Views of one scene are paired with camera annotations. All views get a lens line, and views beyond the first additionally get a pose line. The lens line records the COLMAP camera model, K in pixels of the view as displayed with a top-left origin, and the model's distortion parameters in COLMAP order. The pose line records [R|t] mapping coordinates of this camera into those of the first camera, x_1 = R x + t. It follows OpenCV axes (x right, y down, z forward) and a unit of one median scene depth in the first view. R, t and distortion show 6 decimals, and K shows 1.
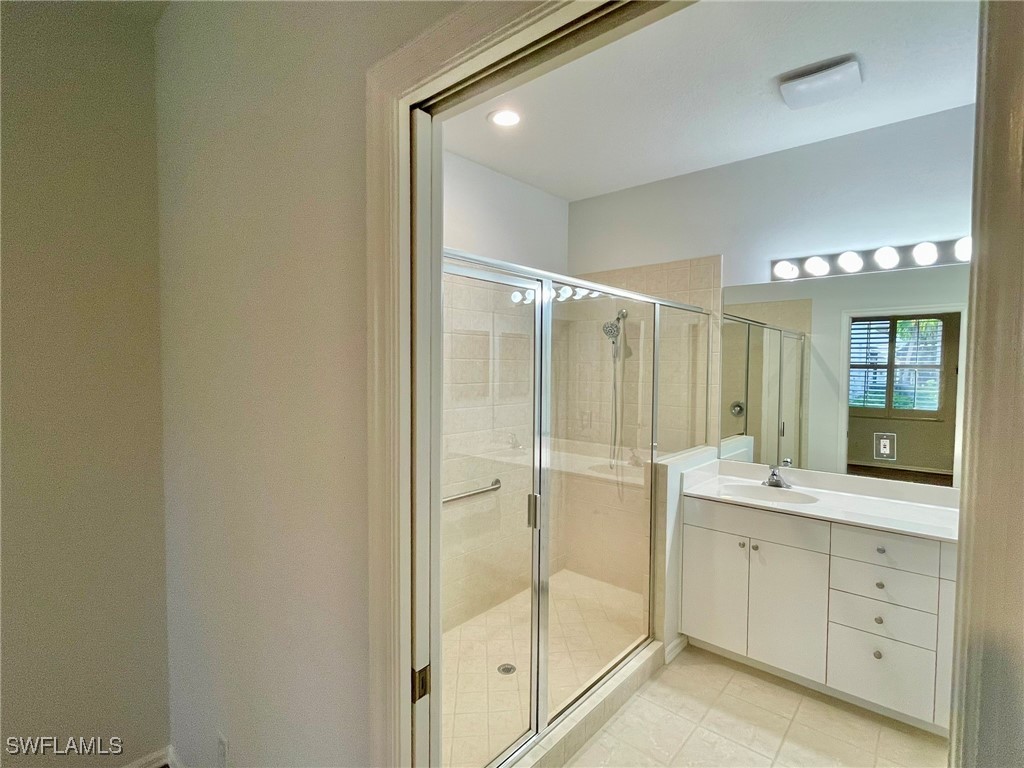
lens RADIAL K [[499.5, 0, 509.2], [0, 499.5, 384.2], [0, 0, 1]] dist [-0.001452, 0.000175]
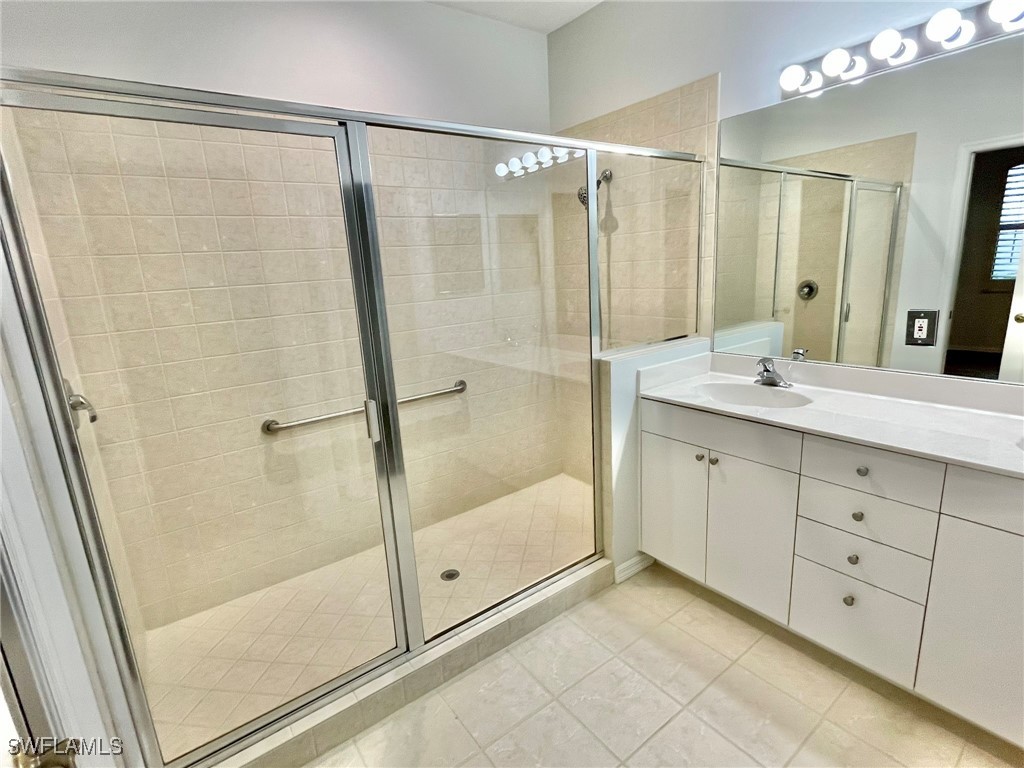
lens RADIAL K [[499.5, 0, 513.9], [0, 499.5, 380.0], [0, 0, 1]] dist [-0.001452, 0.000175]
pose [[0.976359, -0.013527, -0.215731, 0.325568], [0.054819, 0.980905, 0.186599, 0.031016], [0.209087, -0.194014, 0.958458, 0.179030]]
